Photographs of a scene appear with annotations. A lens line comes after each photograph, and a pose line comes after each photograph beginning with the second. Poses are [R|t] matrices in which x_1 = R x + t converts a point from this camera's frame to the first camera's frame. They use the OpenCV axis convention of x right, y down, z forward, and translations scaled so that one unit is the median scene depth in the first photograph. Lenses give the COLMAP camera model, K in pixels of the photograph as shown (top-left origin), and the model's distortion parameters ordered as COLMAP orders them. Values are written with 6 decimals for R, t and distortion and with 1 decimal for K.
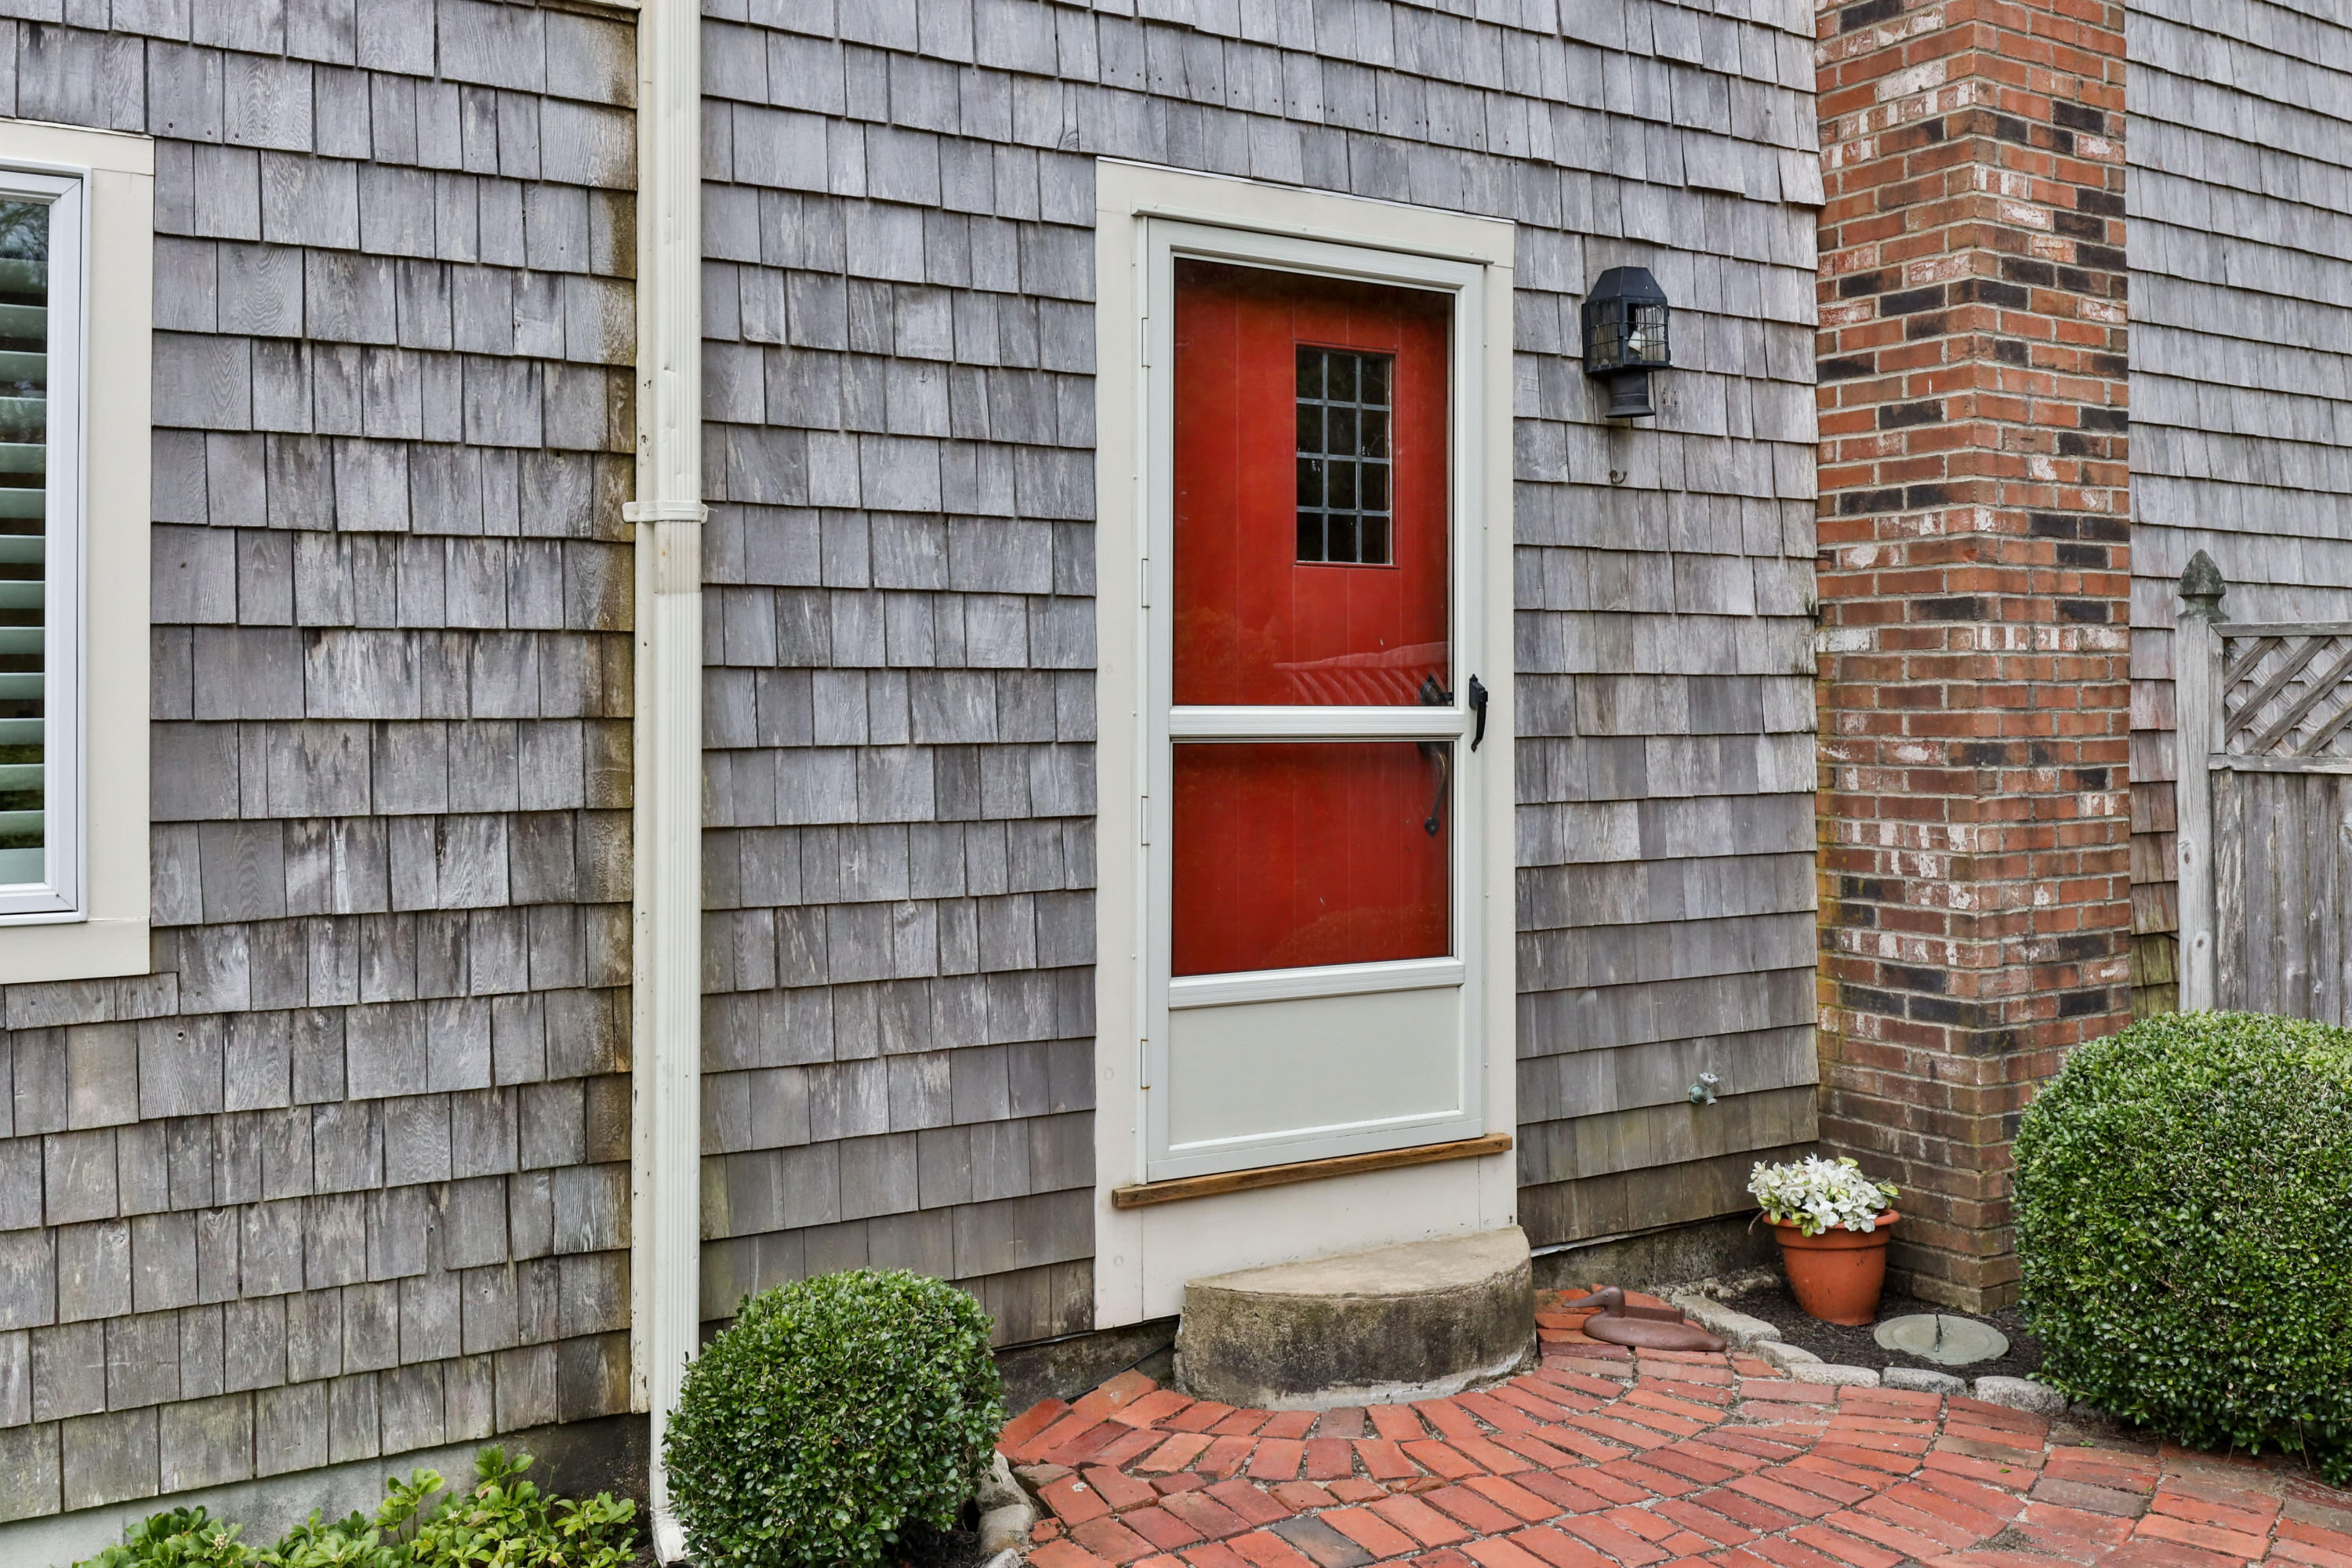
lens RADIAL K [[1980.1, 0, 1170.4], [0, 1980.1, 703.5], [0, 0, 1]] dist [0.004900, -0.045474]
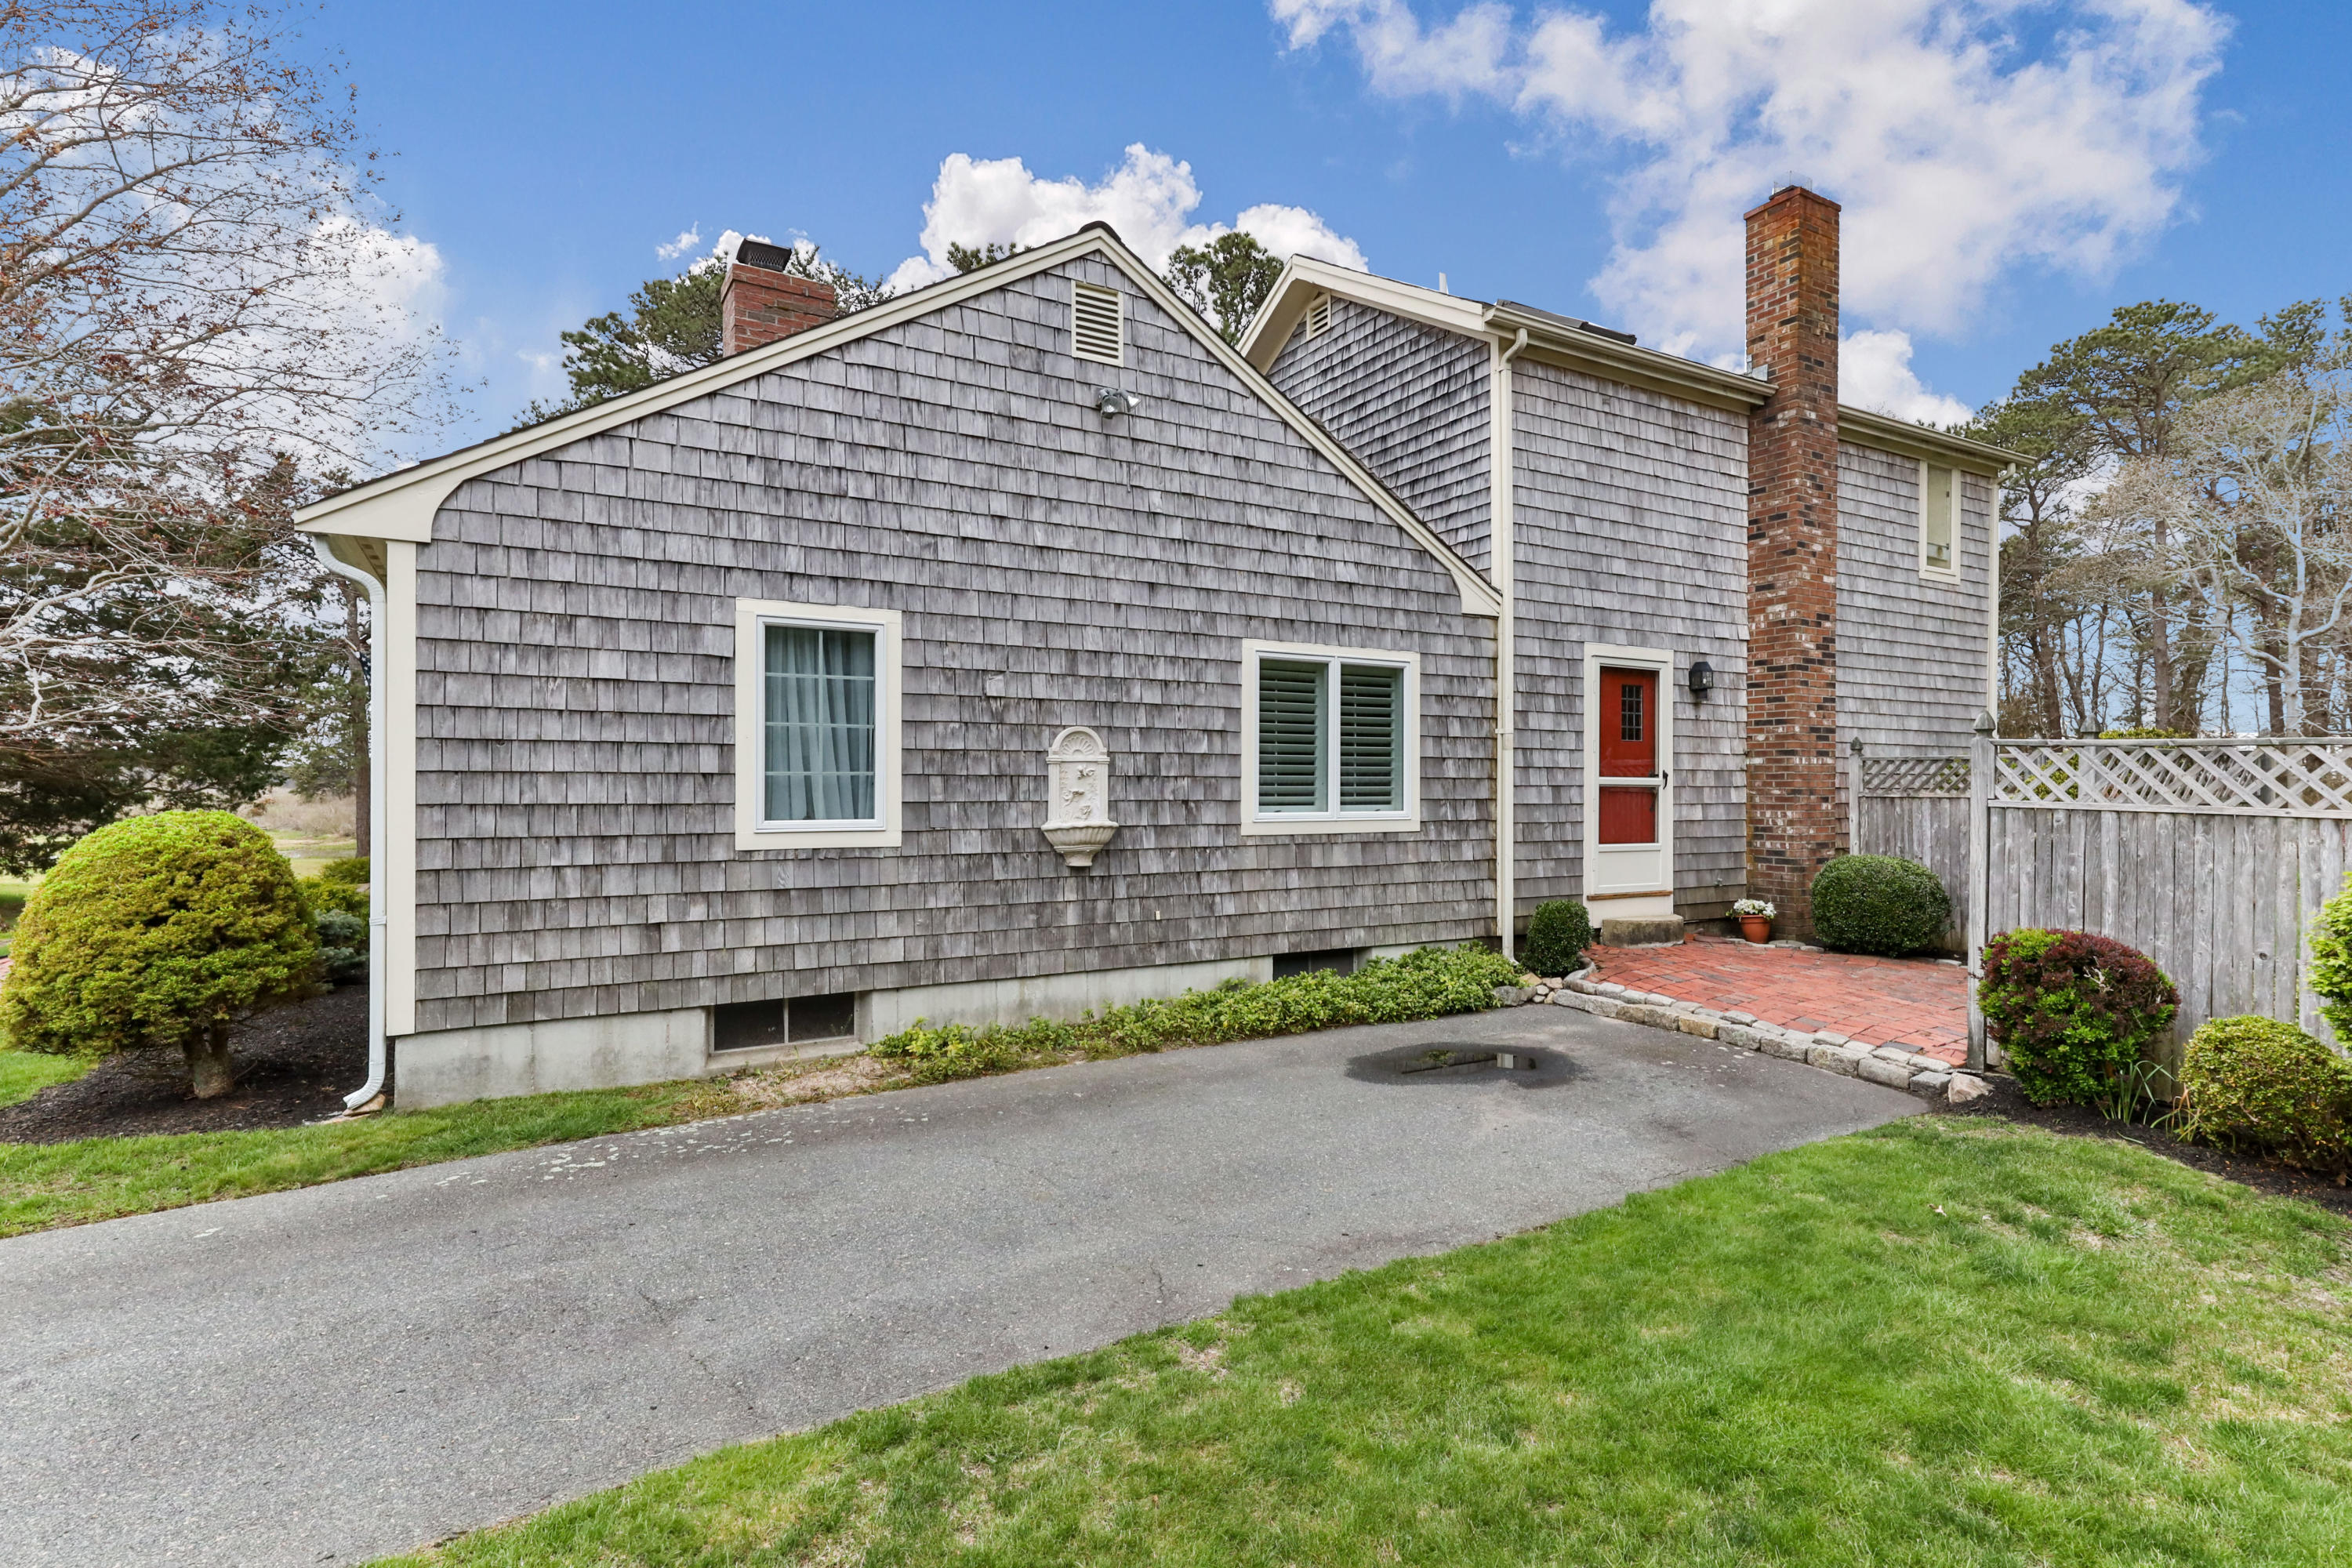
lens RADIAL K [[1122.9, 0, 1205.5], [0, 1122.9, 791.0], [0, 0, 1]] dist [0.003884, -0.000845]
pose [[0.999690, 0.005566, -0.024256, -0.641078], [-0.005512, 0.999982, 0.002331, 0.024790], [0.024269, -0.002196, 0.999703, -1.125555]]
